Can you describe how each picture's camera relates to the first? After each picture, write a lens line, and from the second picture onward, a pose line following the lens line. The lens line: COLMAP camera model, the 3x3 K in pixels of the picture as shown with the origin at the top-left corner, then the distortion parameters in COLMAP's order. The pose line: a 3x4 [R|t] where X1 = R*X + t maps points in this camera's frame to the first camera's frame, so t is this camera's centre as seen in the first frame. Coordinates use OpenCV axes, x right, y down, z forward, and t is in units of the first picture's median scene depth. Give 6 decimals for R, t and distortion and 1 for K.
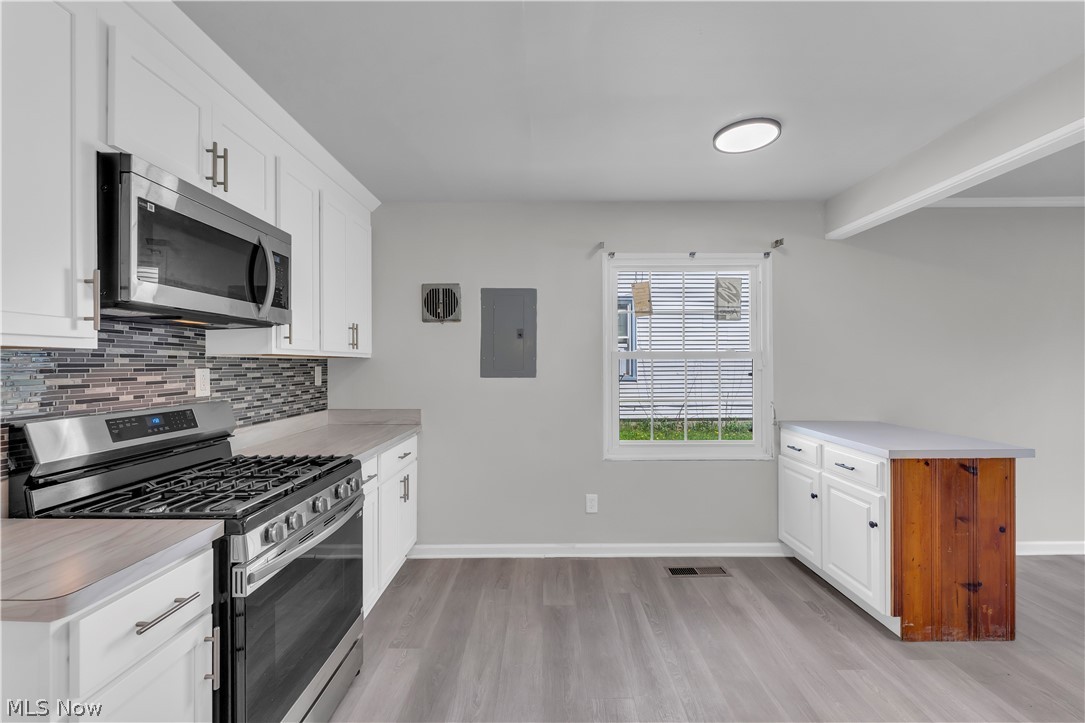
lens RADIAL K [[441.8, 0, 541.9], [0, 441.8, 363.8], [0, 0, 1]] dist [0.002140, -0.001191]
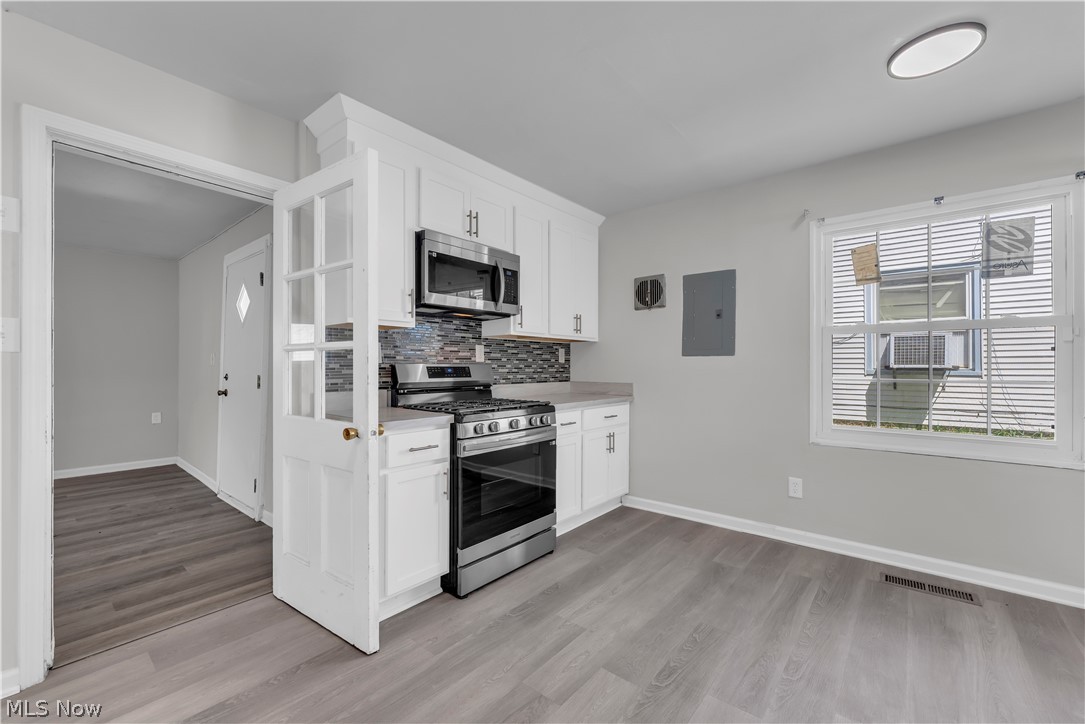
lens RADIAL K [[441.8, 0, 539.8], [0, 441.8, 367.2], [0, 0, 1]] dist [0.002140, -0.001191]
pose [[0.767839, 0.005541, -0.640619, 0.370652], [-0.003255, 0.999983, 0.004747, 0.067746], [0.640635, -0.001559, 0.767844, -0.102193]]
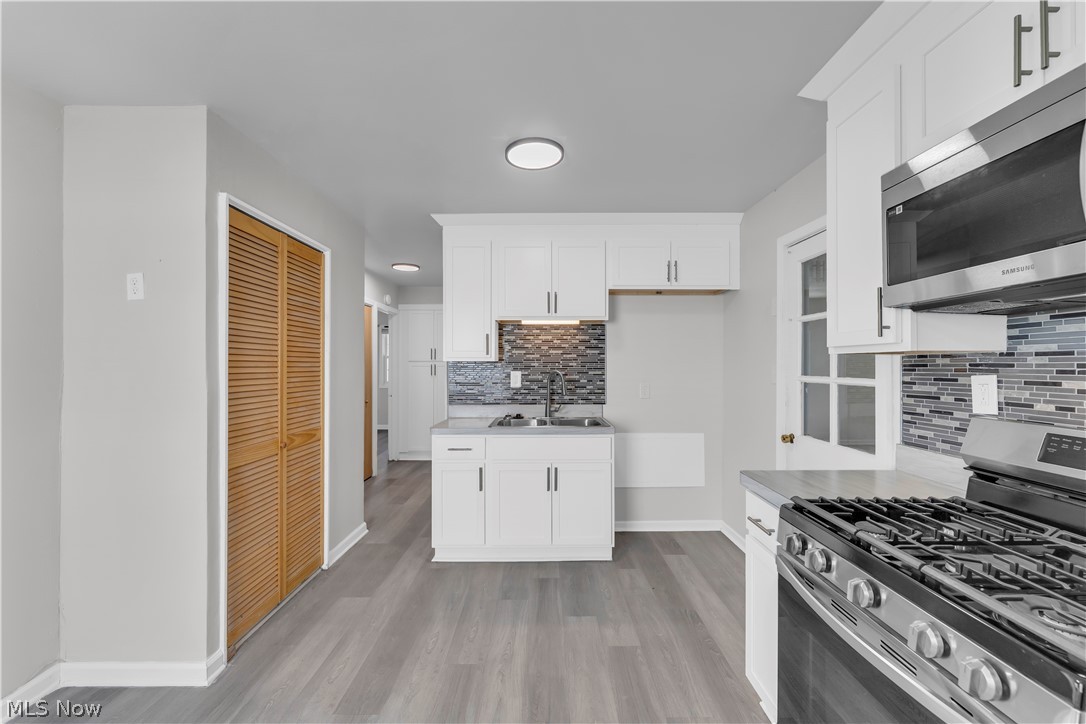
lens RADIAL K [[442.3, 0, 536.0], [0, 442.3, 363.6], [0, 0, 1]] dist [0.002140, -0.001191]
pose [[-0.999997, 0.001608, 0.002026, -0.027165], [0.001603, 0.999996, -0.002501, 0.000271], [-0.002030, -0.002498, -0.999995, 1.034905]]
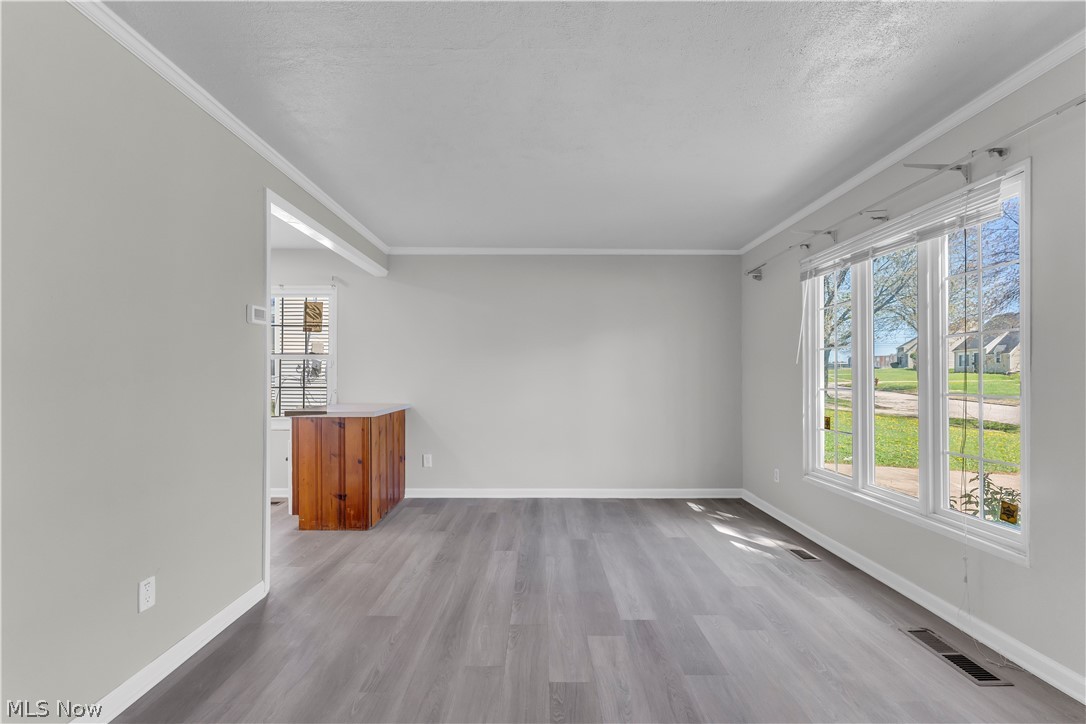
lens RADIAL K [[442.3, 0, 539.1], [0, 442.3, 375.8], [0, 0, 1]] dist [0.002140, -0.001191]
pose [[0.999974, 0.004033, -0.006046, 1.461001], [-0.004068, 0.999975, -0.005768, 0.060506], [0.006022, 0.005792, 0.999965, -0.521650]]
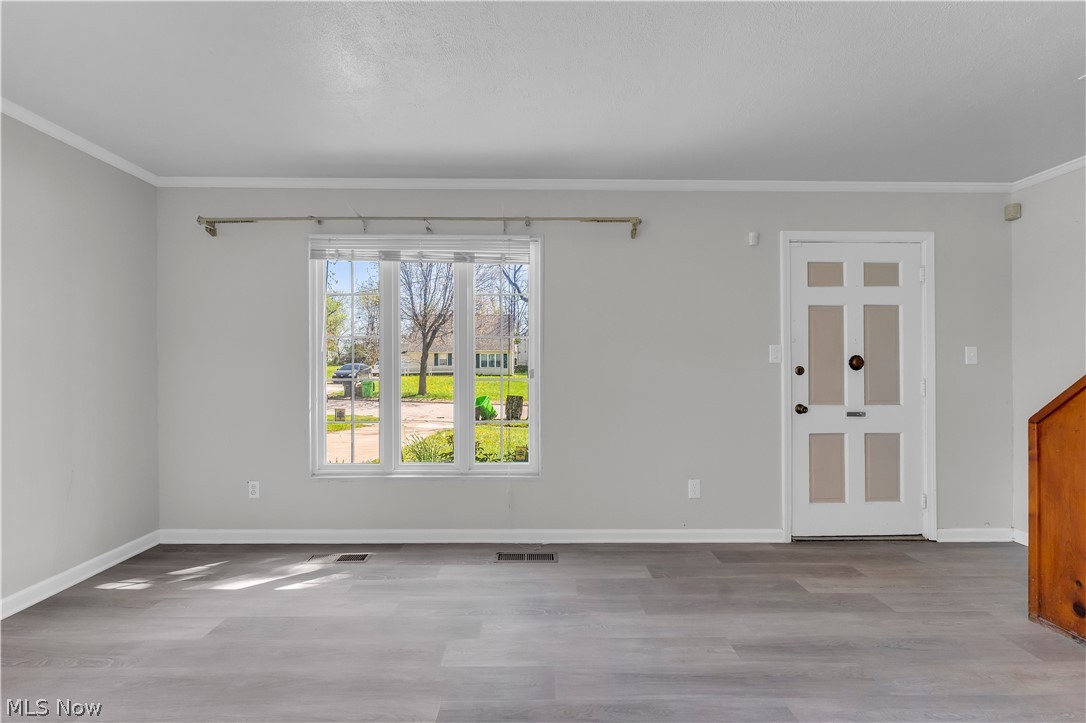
lens RADIAL K [[442.3, 0, 538.4], [0, 442.3, 371.7], [0, 0, 1]] dist [0.002140, -0.001191]
pose [[-0.004702, -0.001875, 0.999987, 1.059599], [-0.000602, 0.999998, 0.001872, 0.064849], [-0.999989, -0.000593, -0.004703, 0.220333]]
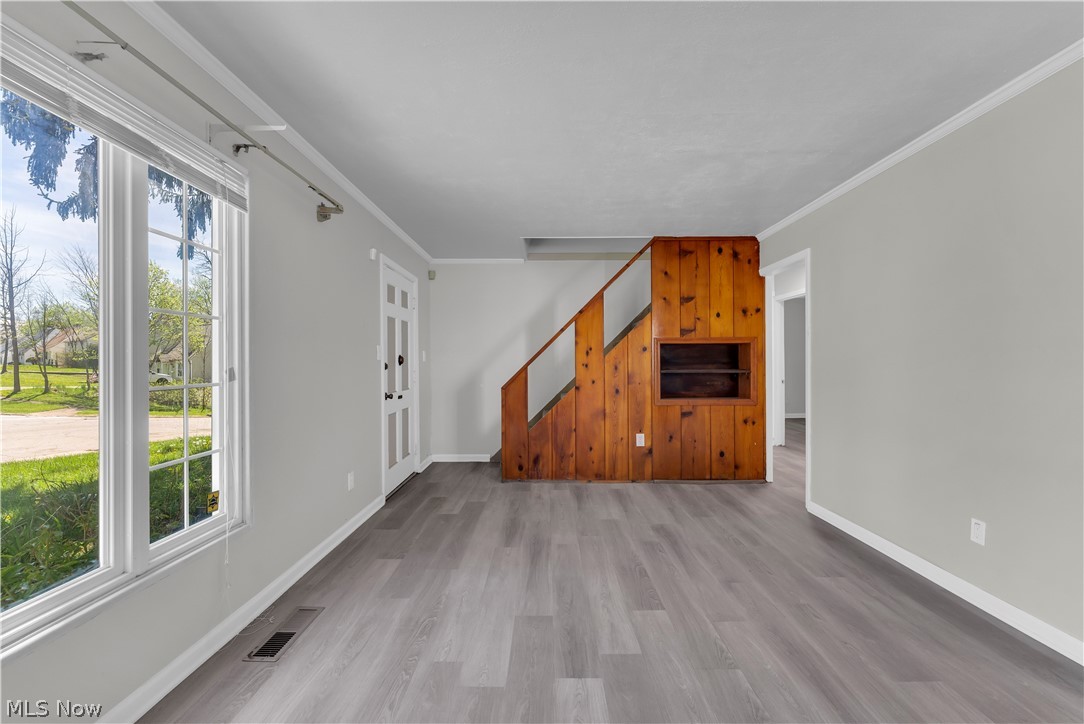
lens RADIAL K [[441.4, 0, 547.5], [0, 441.4, 361.2], [0, 0, 1]] dist [0.002140, -0.001191]
pose [[-0.999974, 0.007141, -0.000209, 1.699275], [0.007142, 0.999974, -0.001099, 0.054595], [0.000201, -0.001101, -0.999999, 1.028713]]
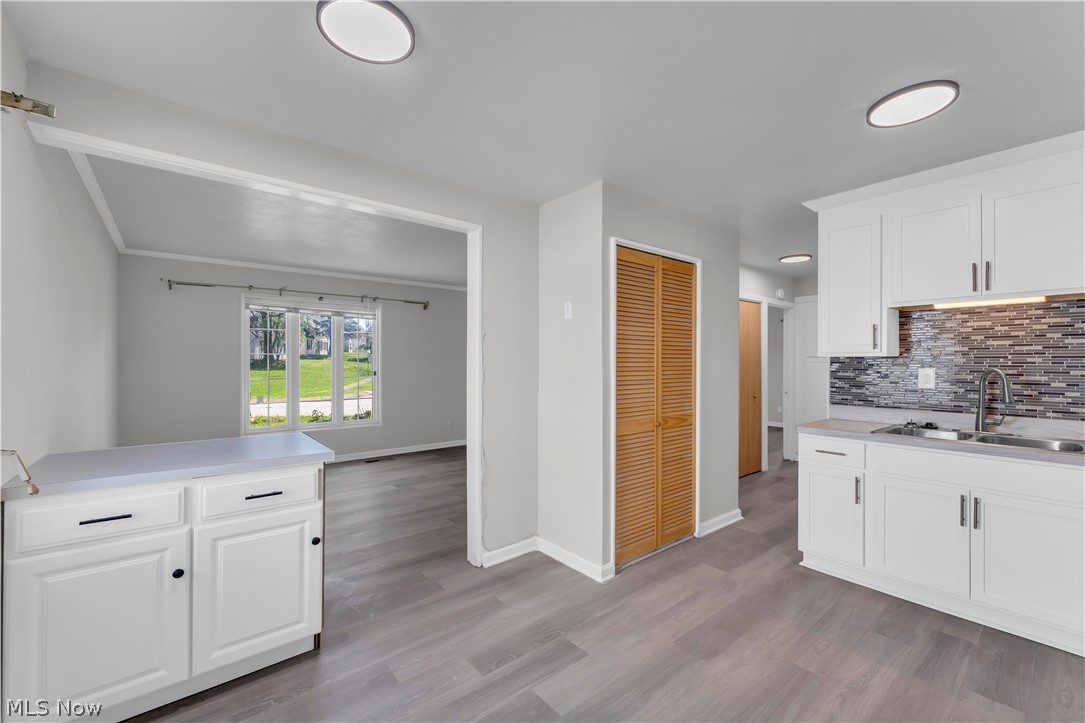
lens RADIAL K [[441.8, 0, 547.6], [0, 441.8, 360.9], [0, 0, 1]] dist [0.002140, -0.001191]
pose [[-0.642665, 0.000517, 0.766147, -0.207413], [0.000653, 1.000000, -0.000128, 0.000856], [-0.766147, 0.000418, -0.642666, 1.079120]]
